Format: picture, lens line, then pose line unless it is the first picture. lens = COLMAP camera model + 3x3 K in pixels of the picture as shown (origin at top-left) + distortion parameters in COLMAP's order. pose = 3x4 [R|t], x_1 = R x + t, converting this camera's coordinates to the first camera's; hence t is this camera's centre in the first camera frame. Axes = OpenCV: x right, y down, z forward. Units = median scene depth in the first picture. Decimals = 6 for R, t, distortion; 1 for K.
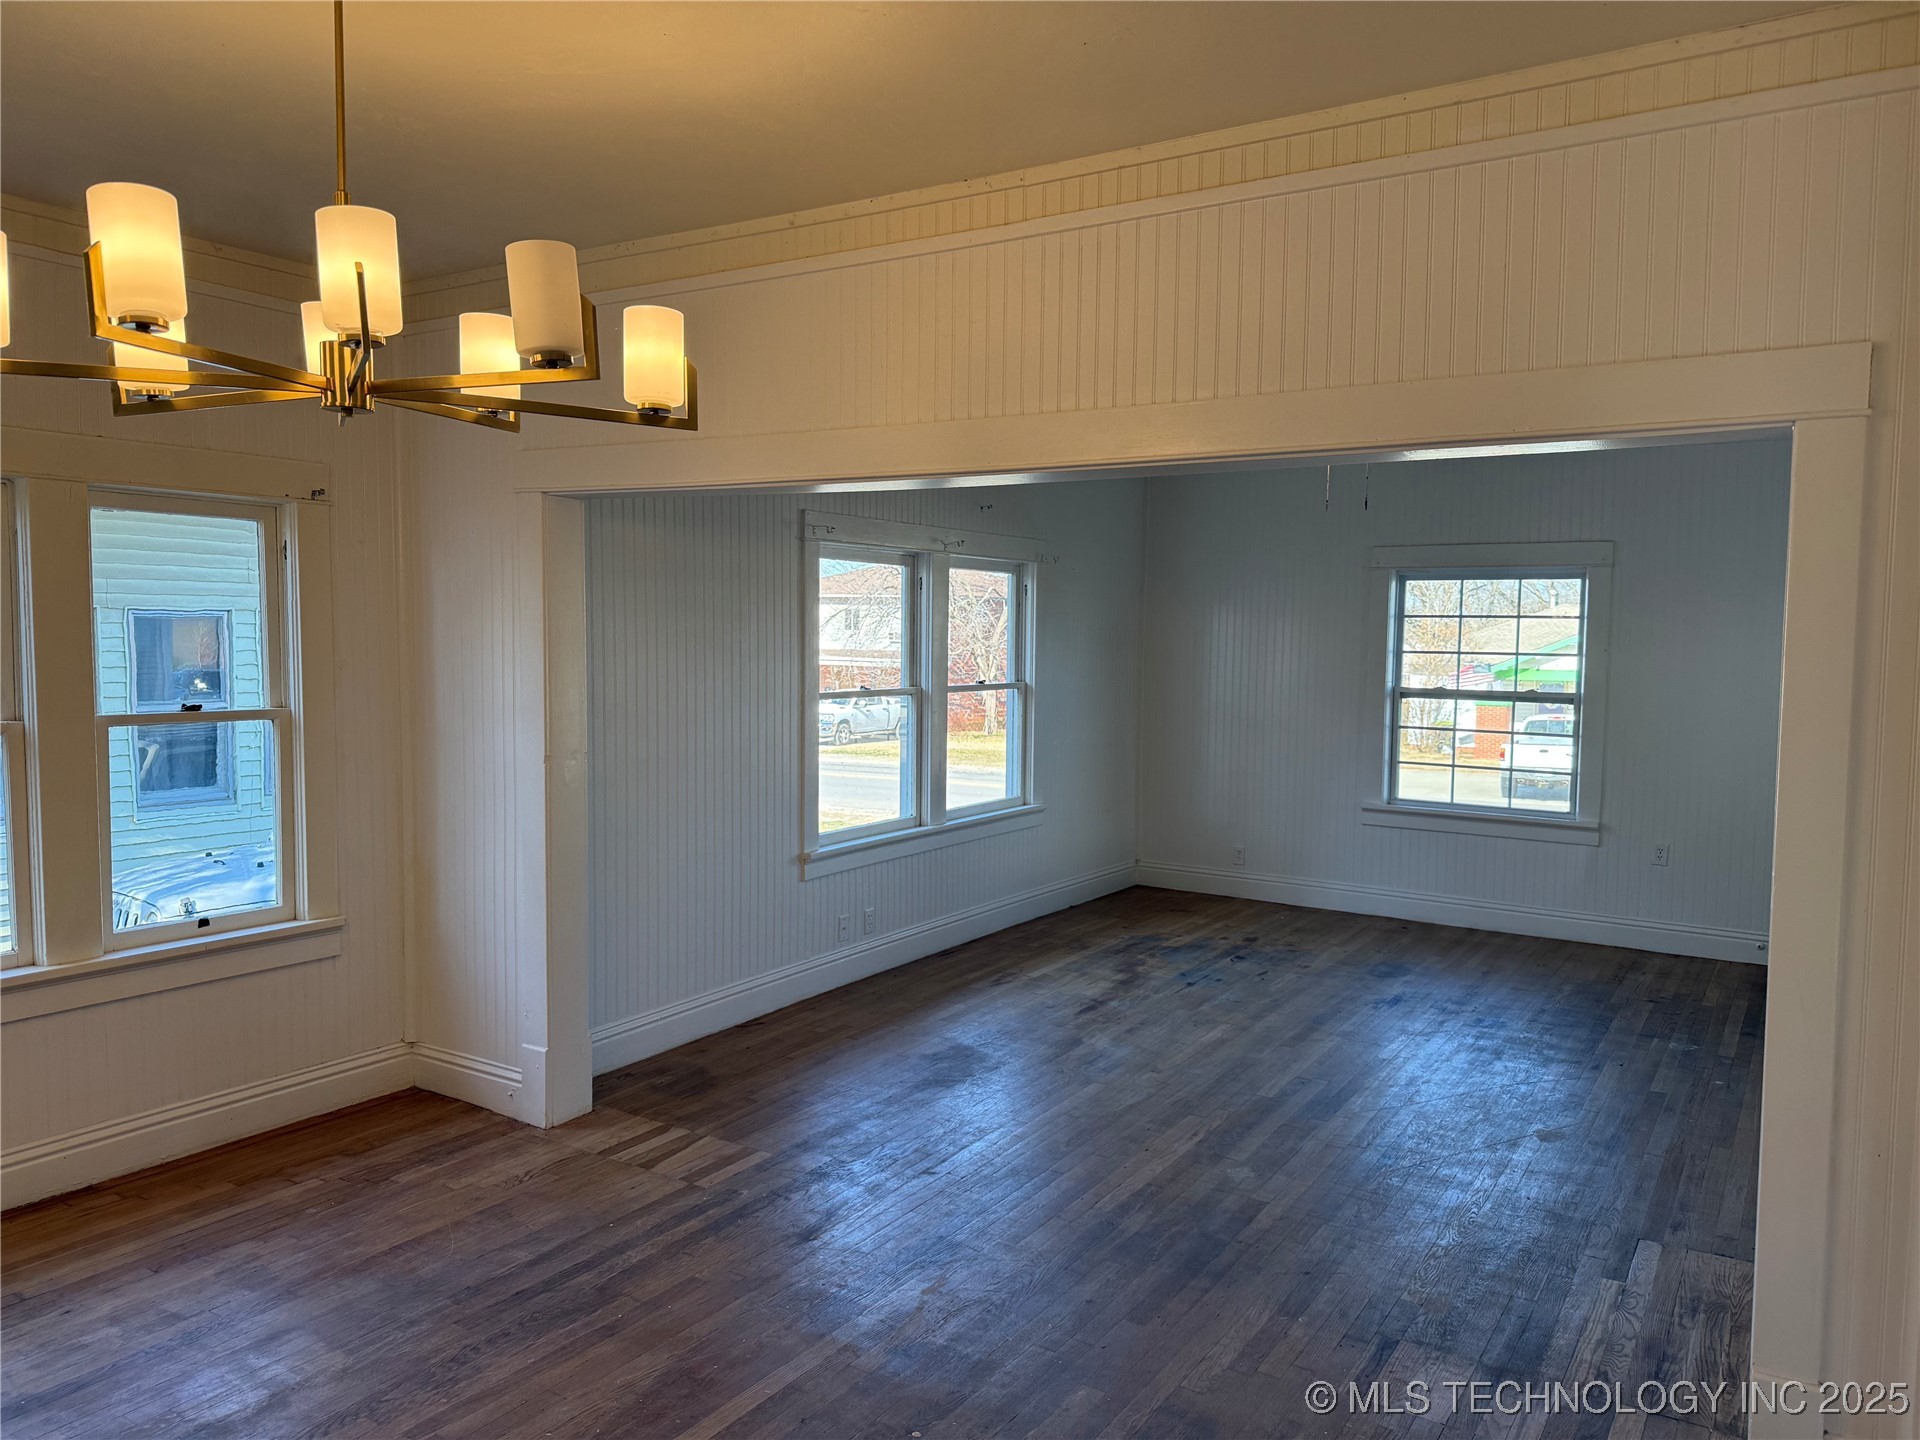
lens RADIAL K [[1340.9, 0, 961.5], [0, 1340.9, 721.4], [0, 0, 1]] dist [0.070676, -0.096192]
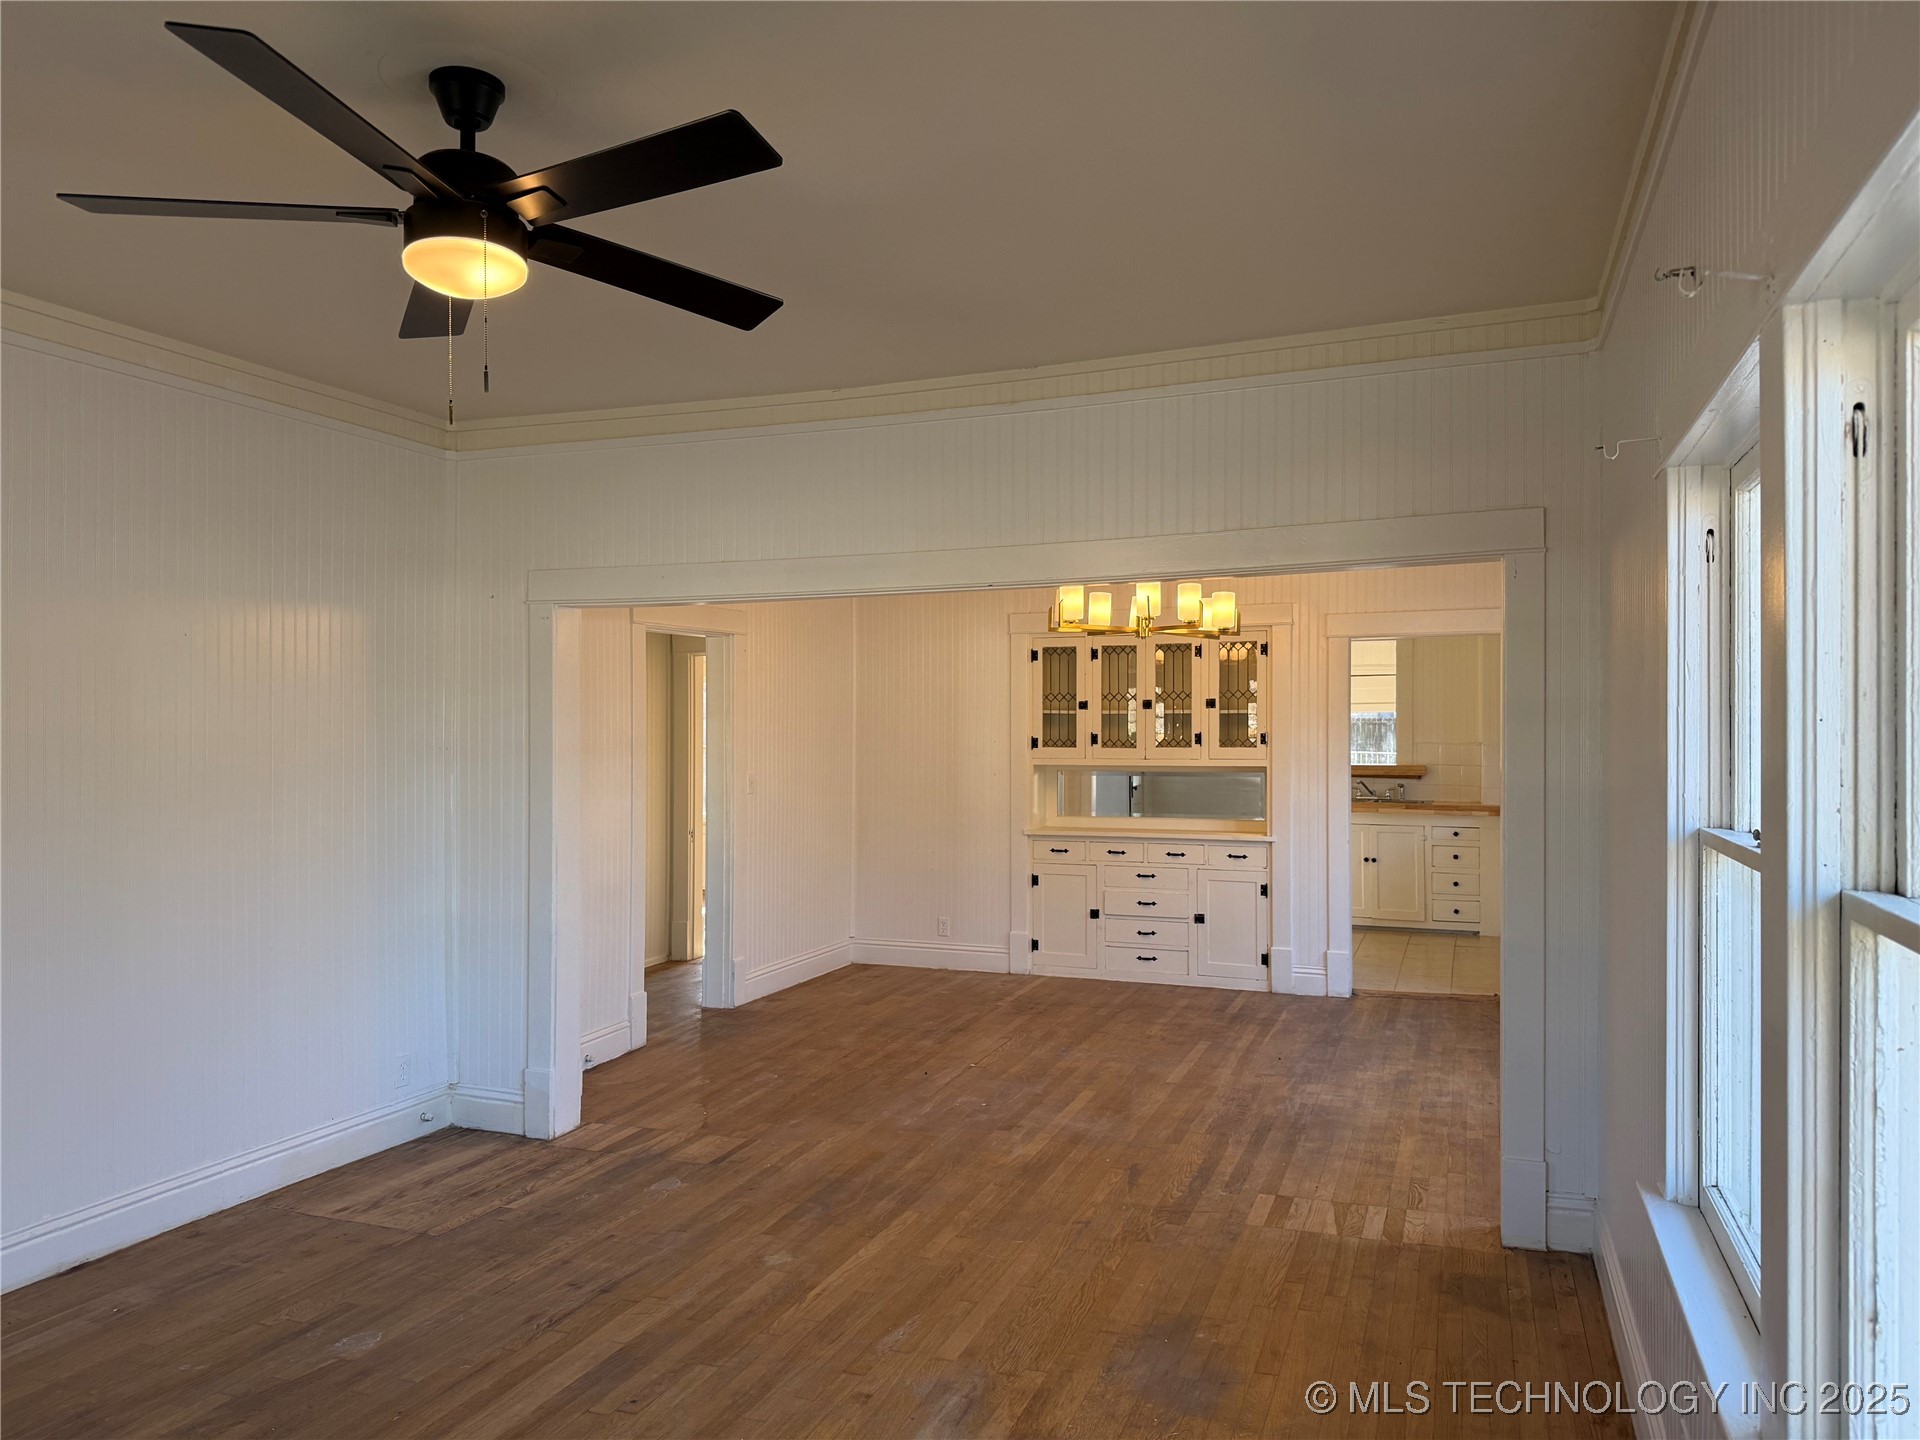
lens RADIAL K [[1340.9, 0, 946.3], [0, 1340.9, 722.7], [0, 0, 1]] dist [0.070676, -0.096192]
pose [[-0.979365, -0.006025, -0.202011, 0.277473], [-0.018467, 0.998042, 0.059763, -0.103039], [0.201255, 0.062261, -0.977558, 1.884640]]
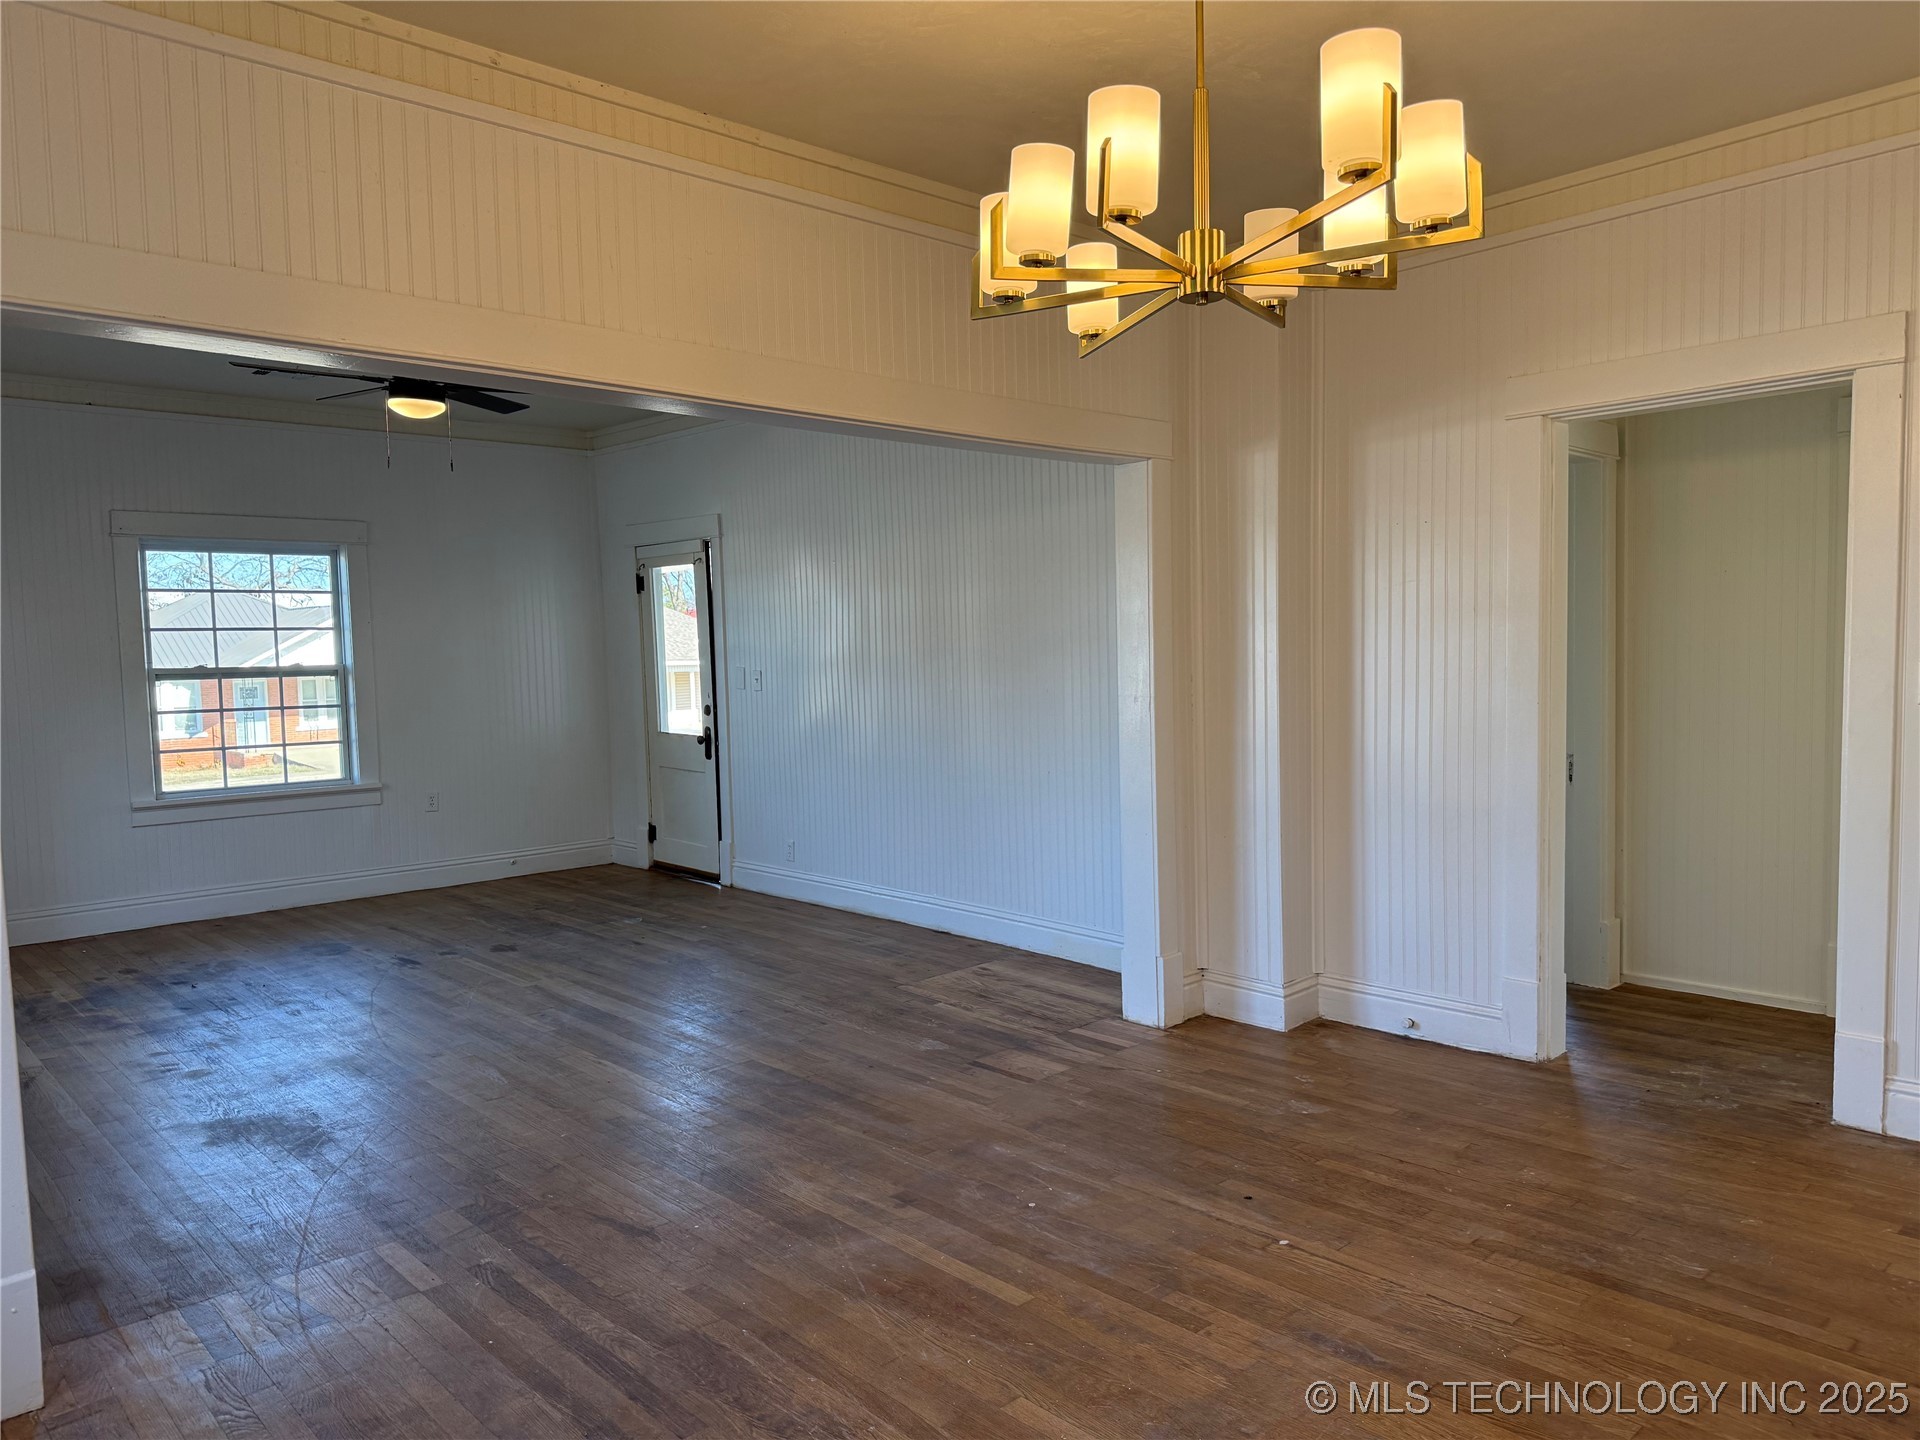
lens RADIAL K [[1340.9, 0, 967.7], [0, 1340.9, 721.4], [0, 0, 1]] dist [0.070676, -0.096192]
pose [[0.243616, -0.077714, 0.966753, -0.771750], [0.089988, 0.994296, 0.057252, 0.011559], [-0.965688, 0.073049, 0.249220, 0.466797]]
